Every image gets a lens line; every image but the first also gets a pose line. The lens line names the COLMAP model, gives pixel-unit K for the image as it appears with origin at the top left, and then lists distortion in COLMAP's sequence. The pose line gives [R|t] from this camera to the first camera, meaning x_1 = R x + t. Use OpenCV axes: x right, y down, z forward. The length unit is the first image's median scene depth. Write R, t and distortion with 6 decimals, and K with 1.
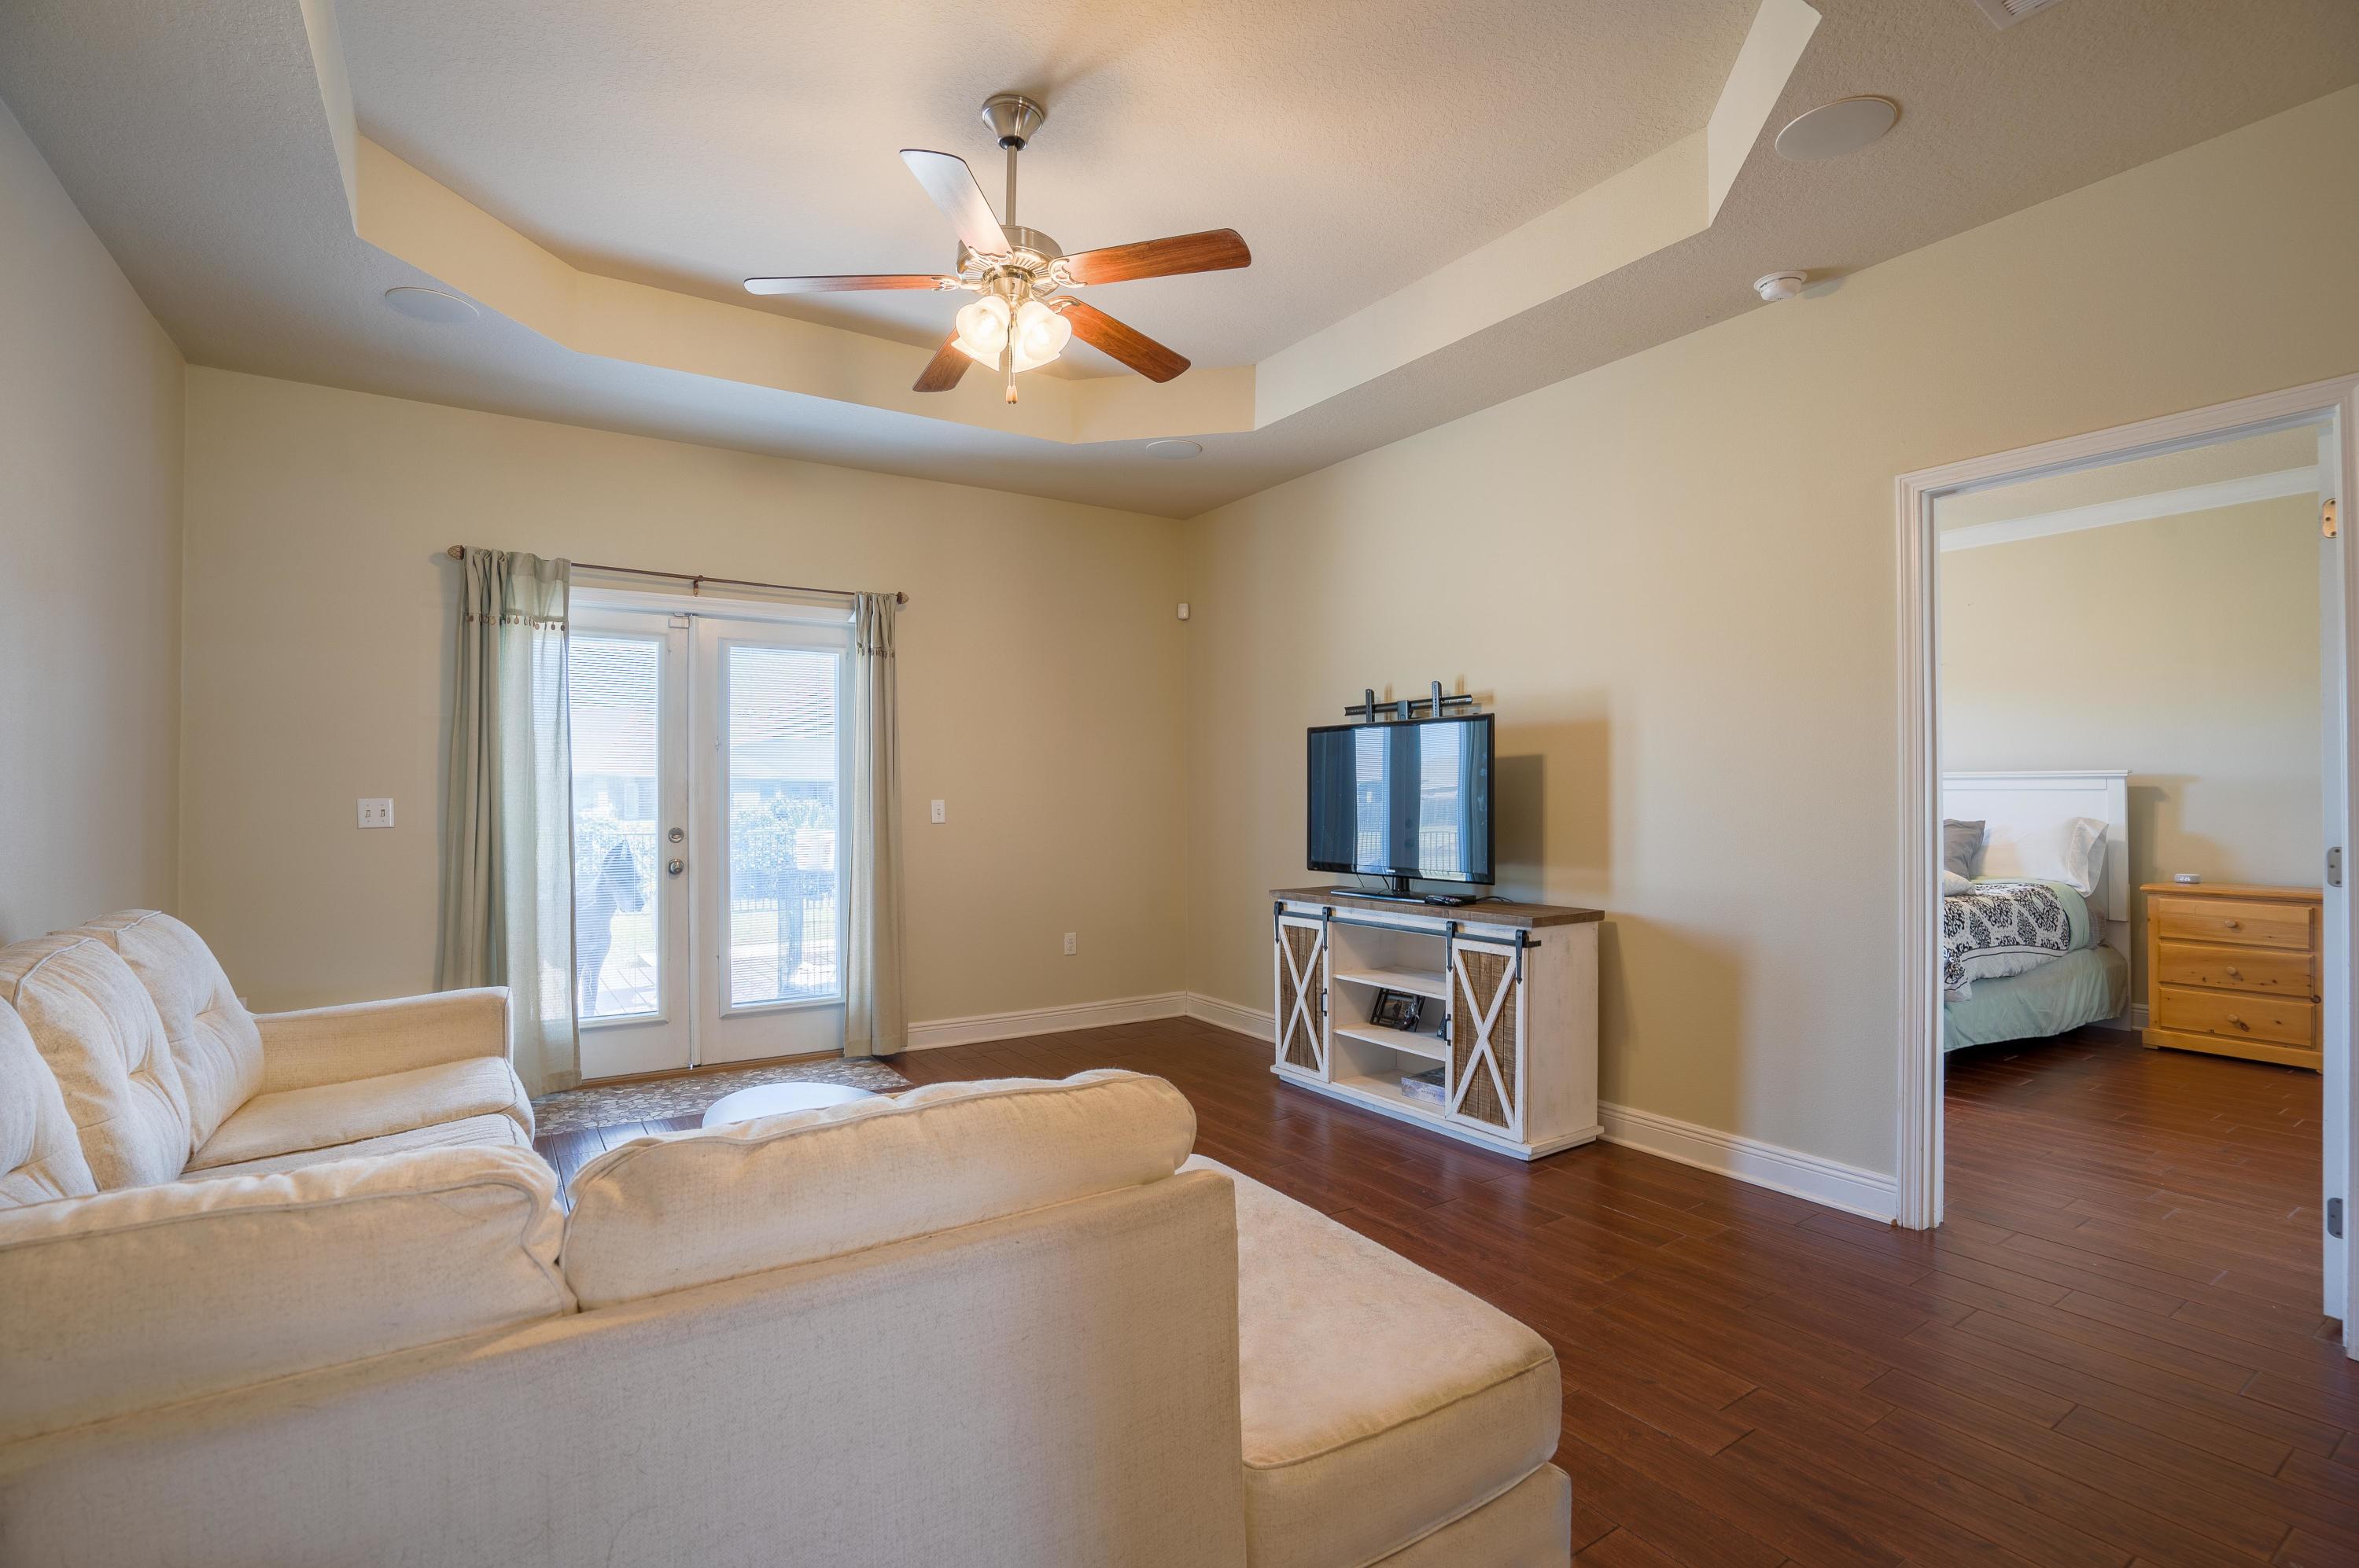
lens RADIAL K [[1117.2, 0, 1170.9], [0, 1117.2, 792.0], [0, 0, 1]] dist [-0.044614, 0.018110]
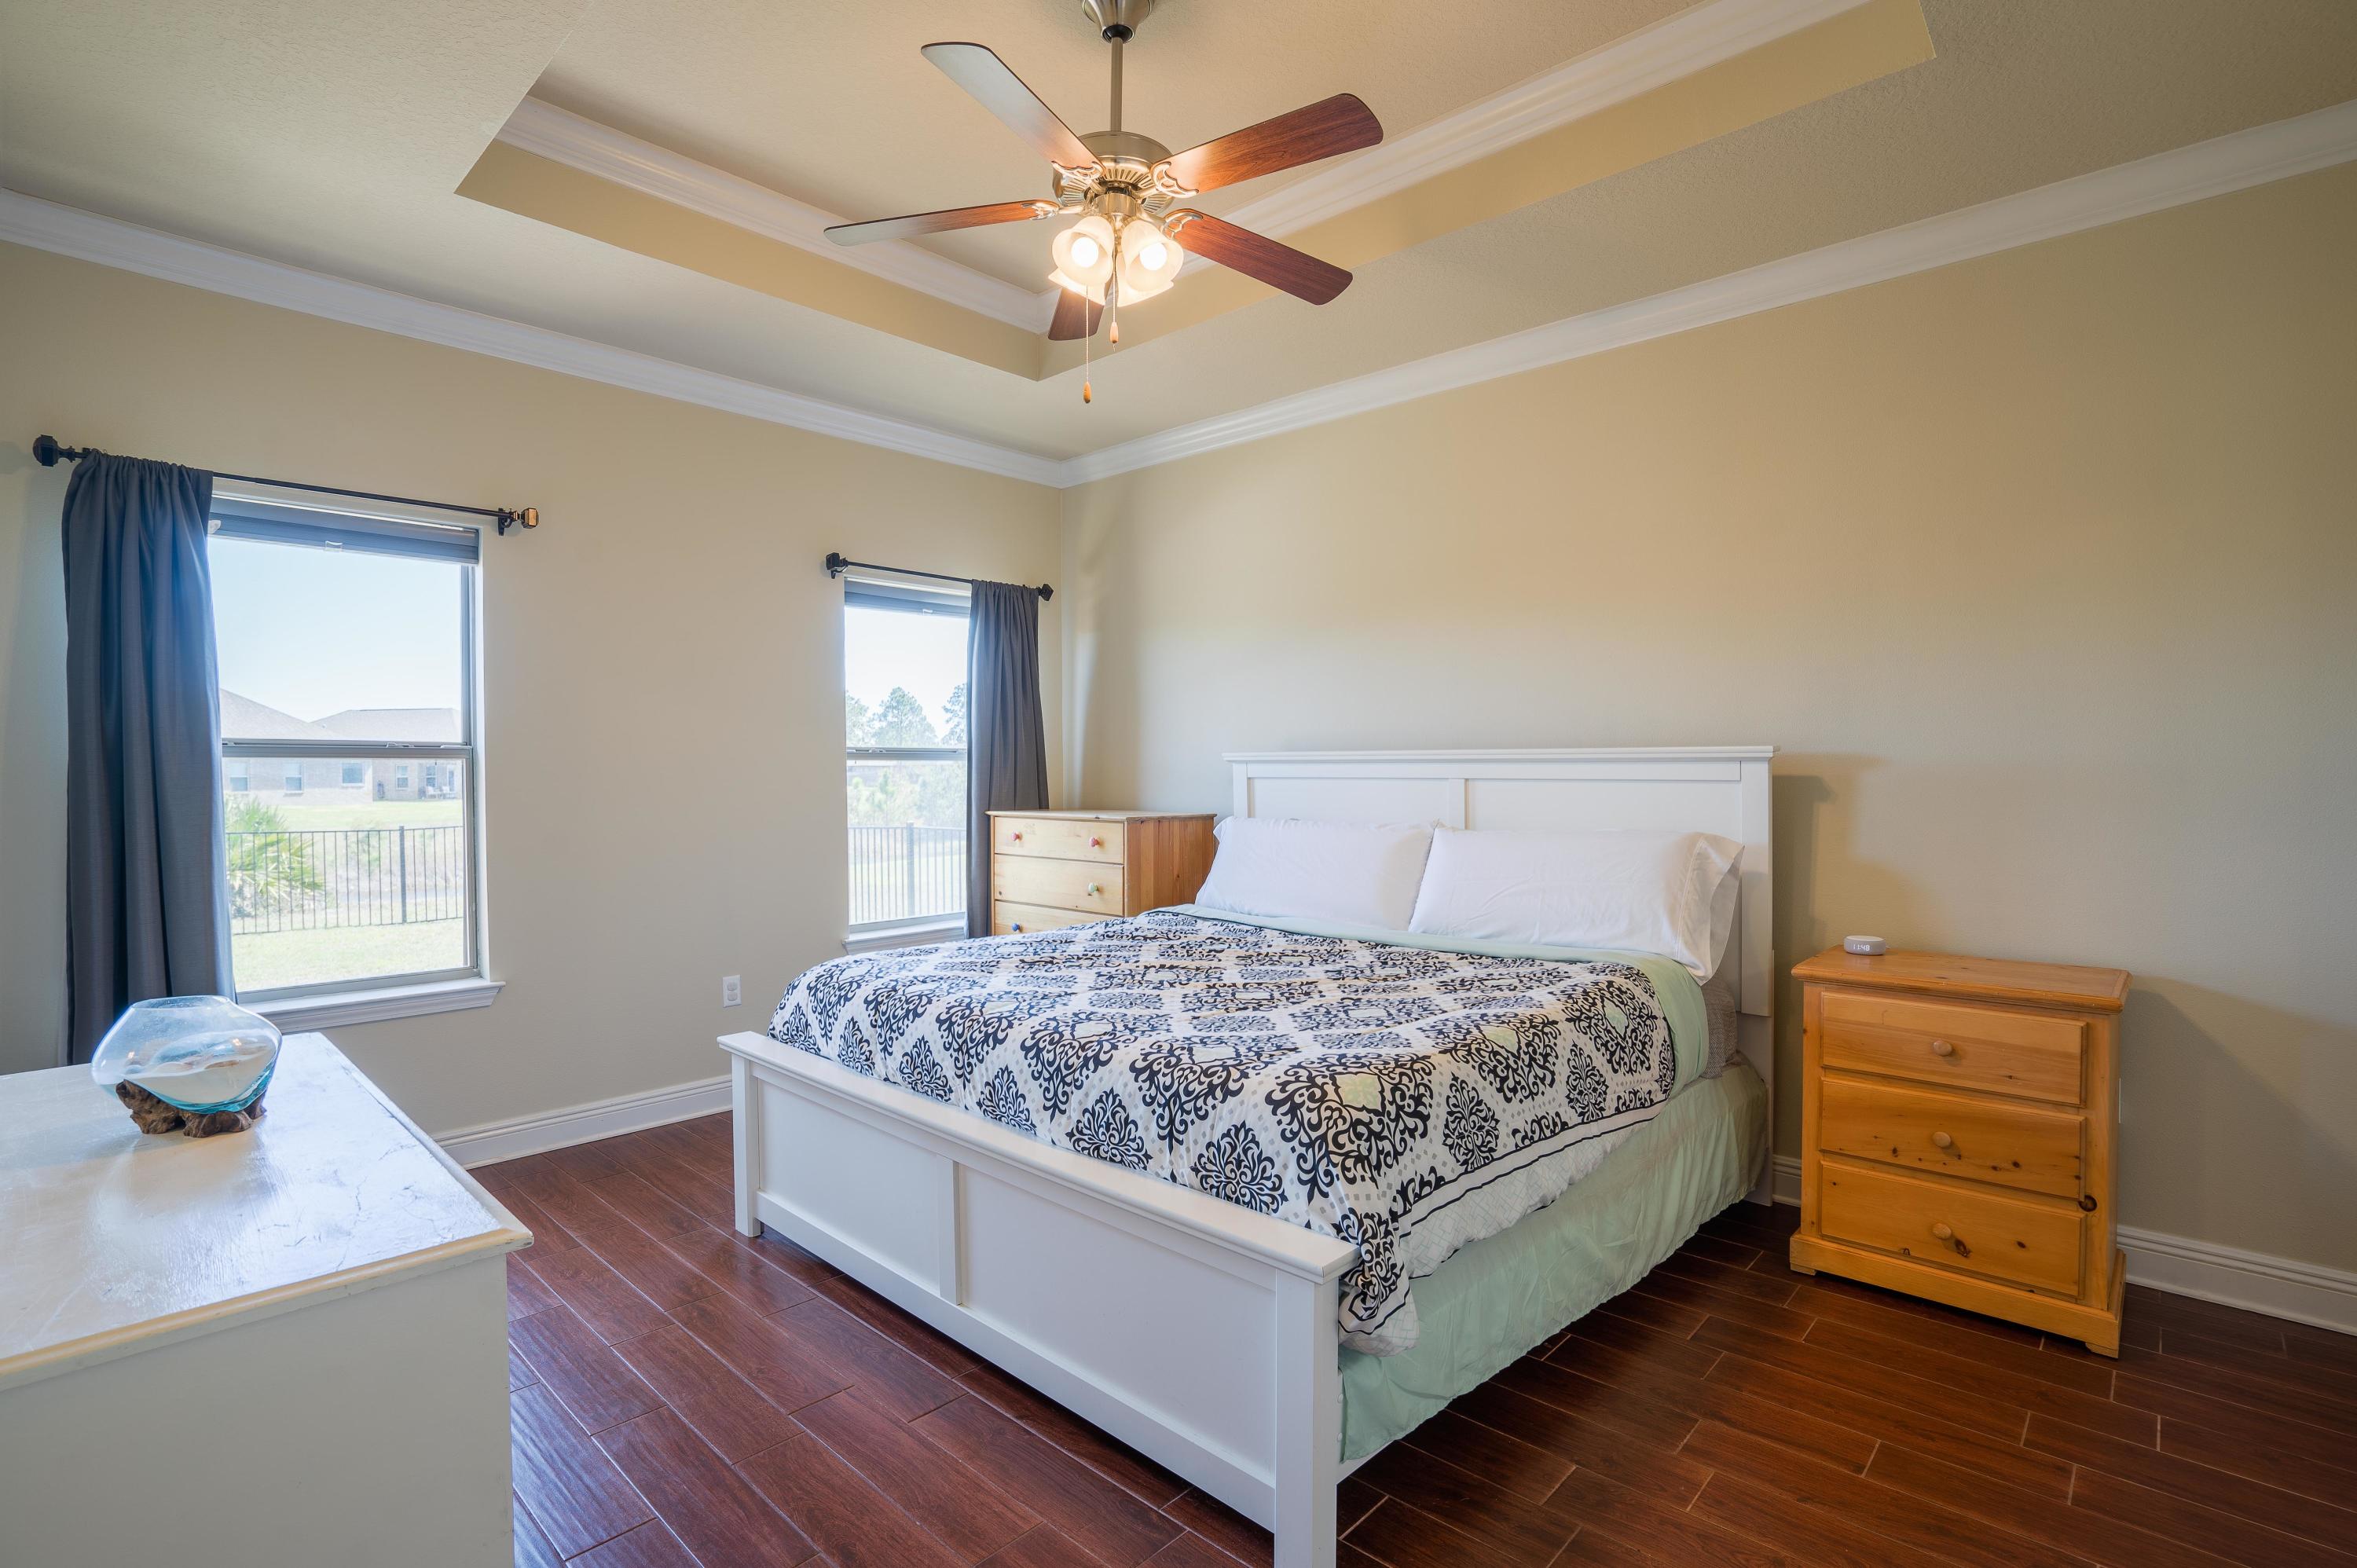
lens RADIAL K [[1116.4, 0, 1187.5], [0, 1116.4, 789.8], [0, 0, 1]] dist [-0.044614, 0.018110]
pose [[0.972071, -0.005623, 0.234619, 0.483575], [0.000870, 0.999792, 0.020360, -0.010576], [-0.234685, -0.019587, 0.971874, 0.556481]]
